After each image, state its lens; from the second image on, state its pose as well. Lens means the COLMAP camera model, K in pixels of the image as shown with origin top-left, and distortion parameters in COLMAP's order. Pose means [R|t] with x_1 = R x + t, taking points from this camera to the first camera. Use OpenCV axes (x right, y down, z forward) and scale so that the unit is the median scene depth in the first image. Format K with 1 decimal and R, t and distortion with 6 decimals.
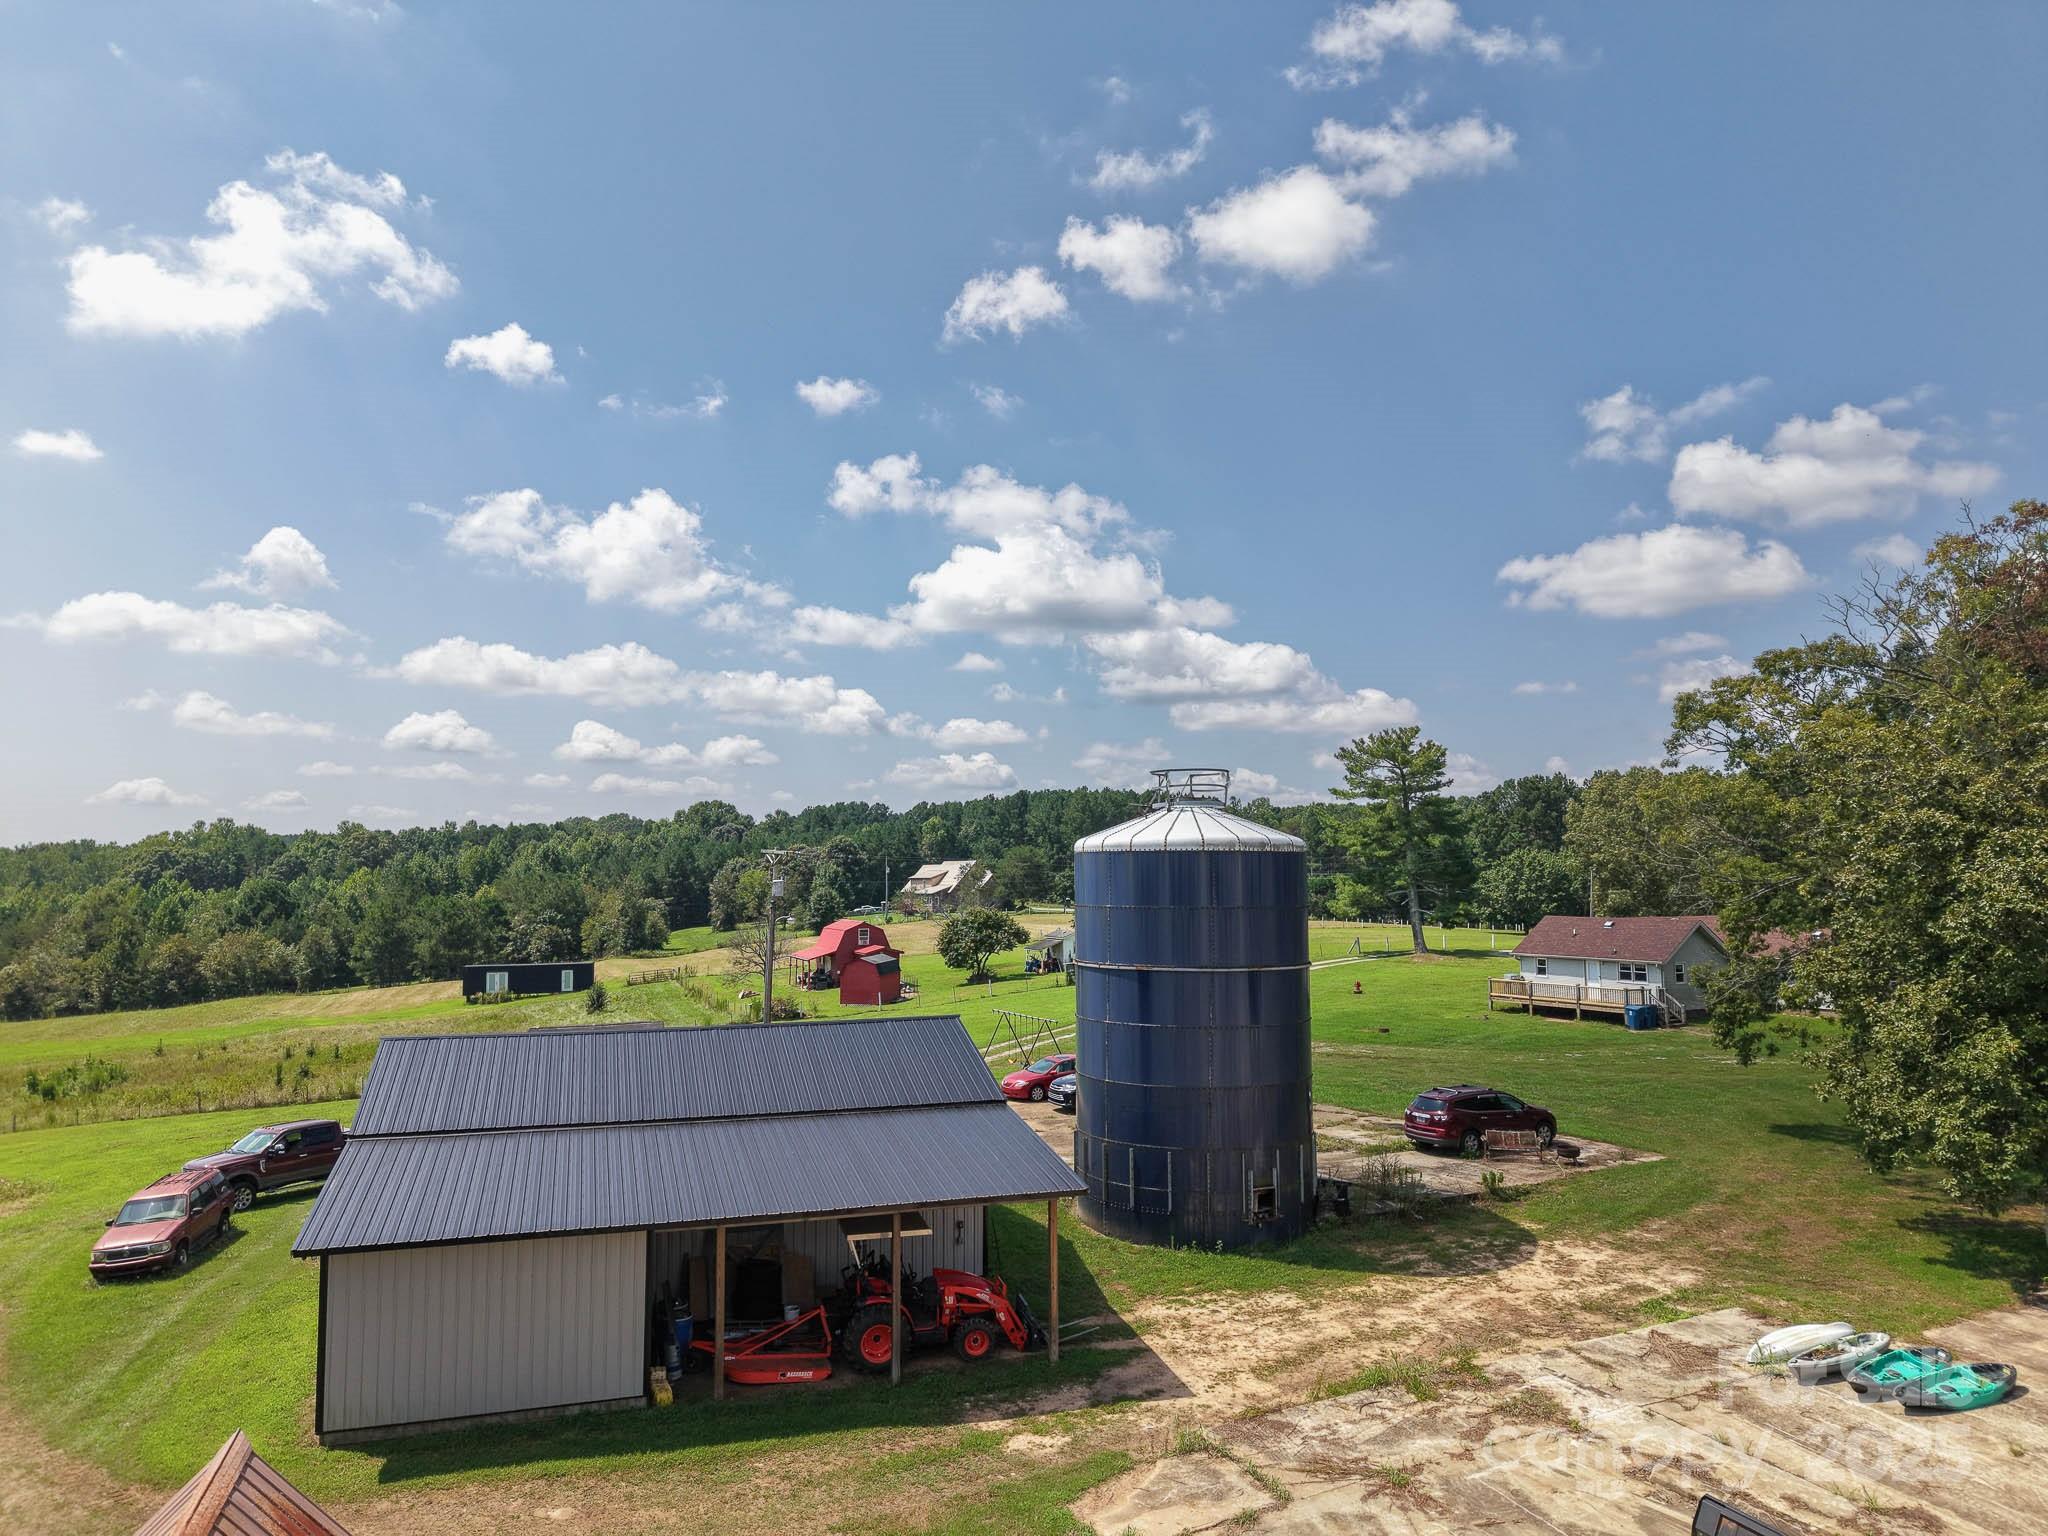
lens RADIAL K [[1447.8, 0, 919.1], [0, 1447.8, 807.7], [0, 0, 1]] dist [0.003965, 0.003329]
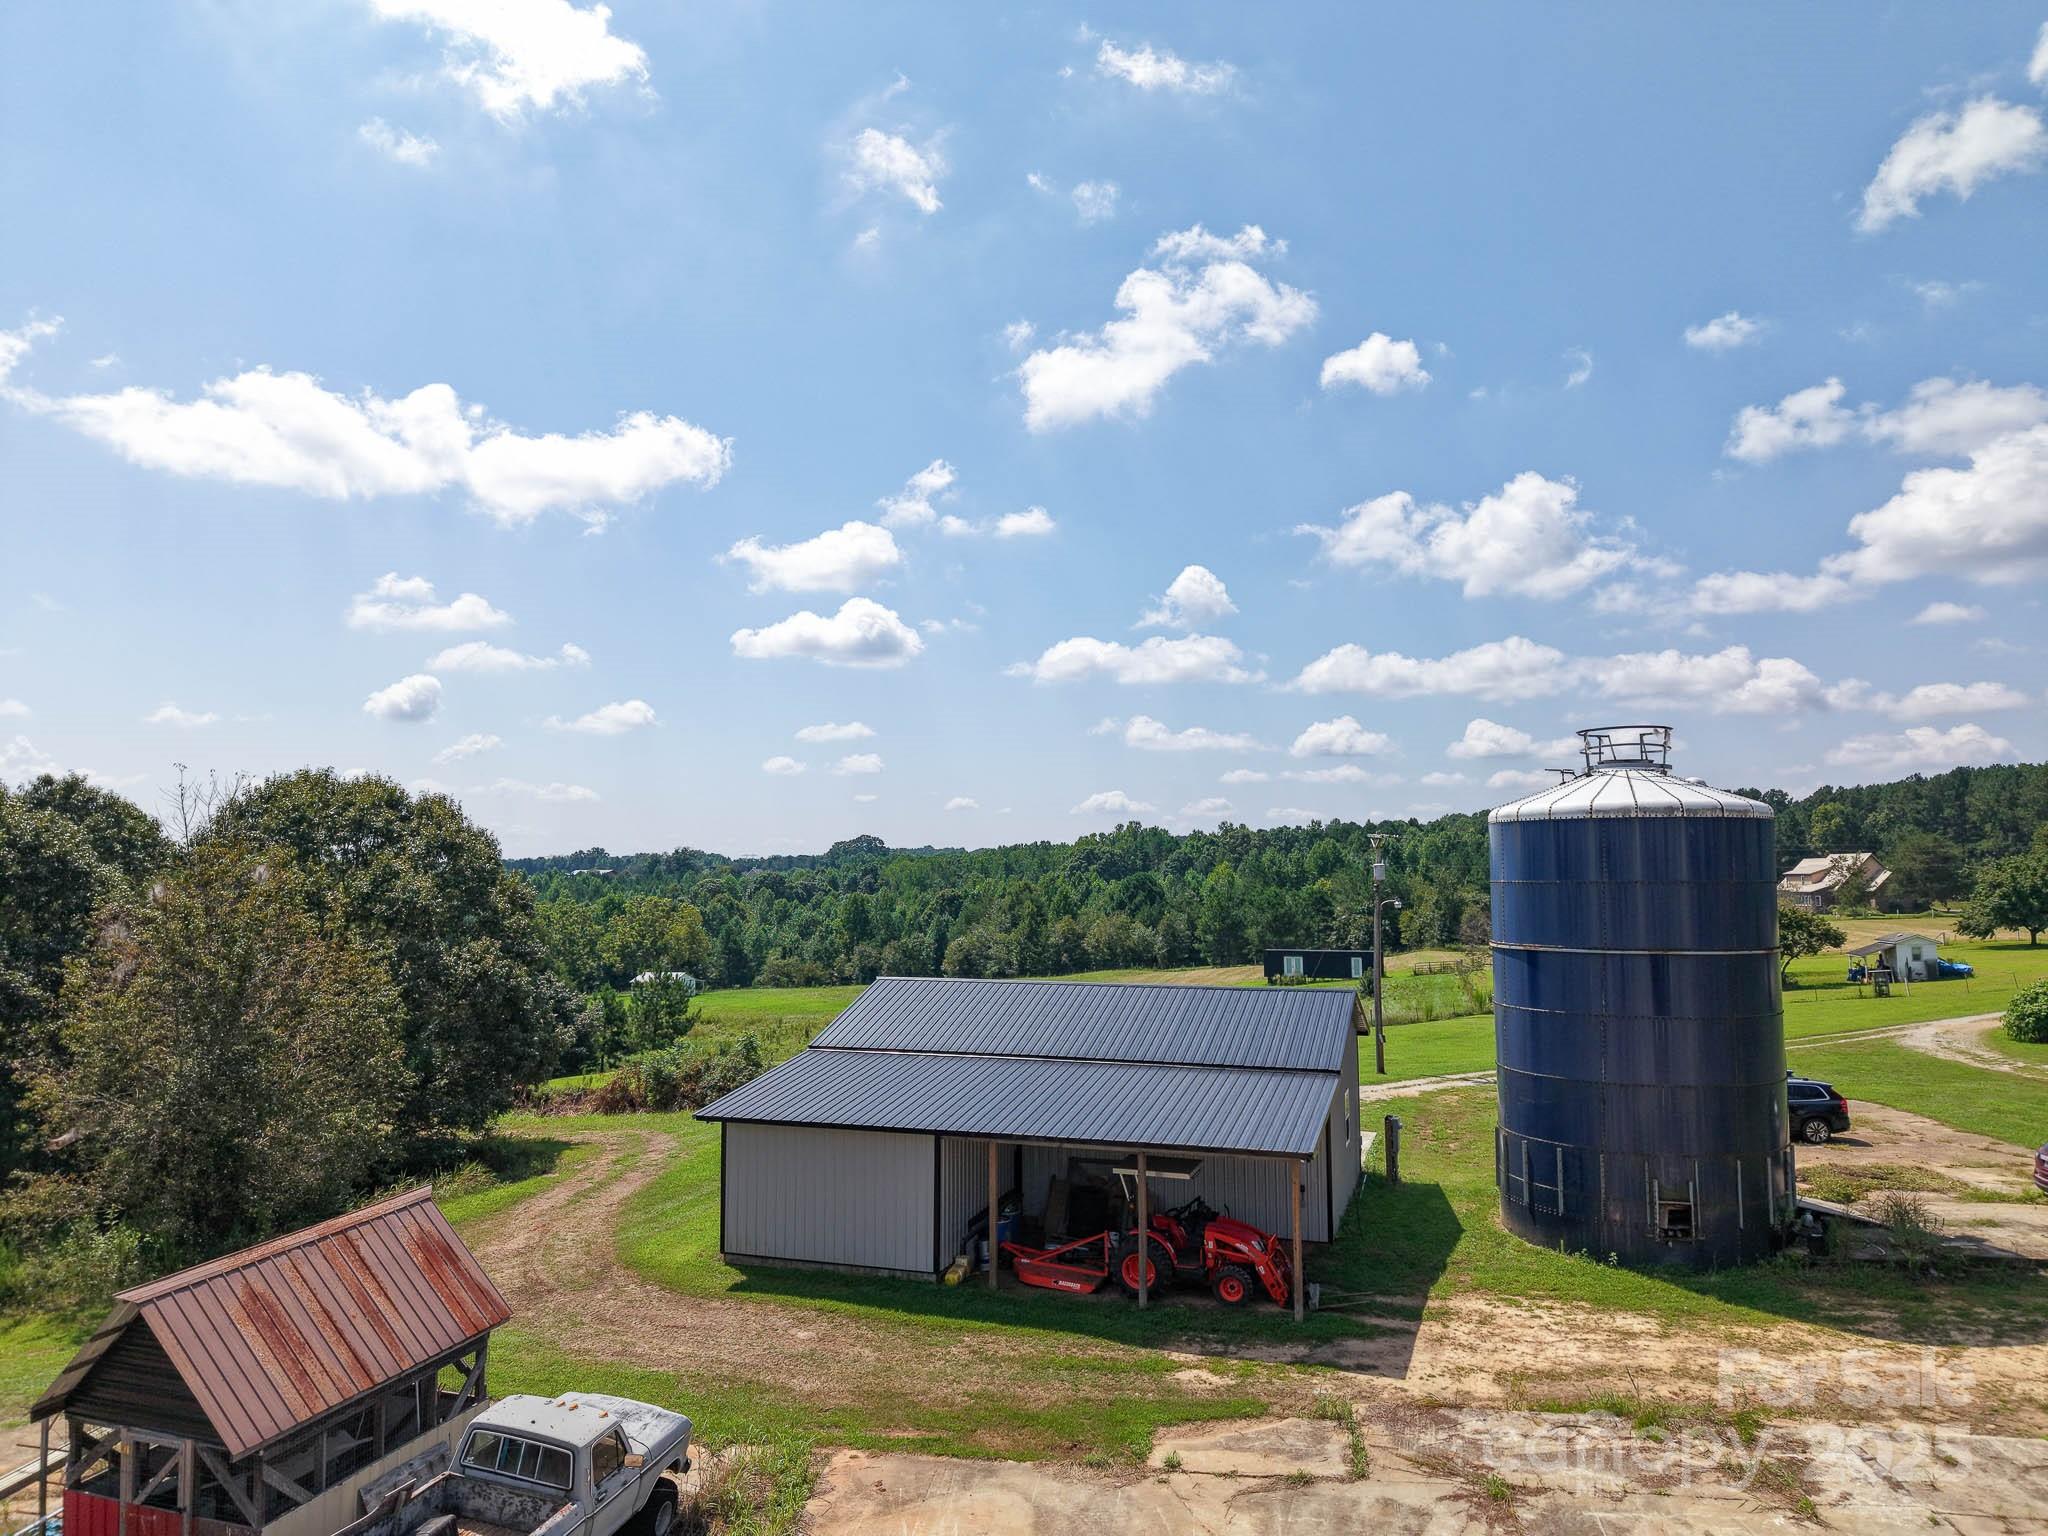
lens RADIAL K [[1429.9, 0, 1024.0], [0, 1429.9, 888.5], [0, 0, 1]] dist [0.001124, -0.004845]
pose [[0.768120, 0.008690, -0.640247, 0.187174], [0.022873, 0.998897, 0.040999, 0.011605], [0.639898, -0.046137, 0.767074, 0.045820]]
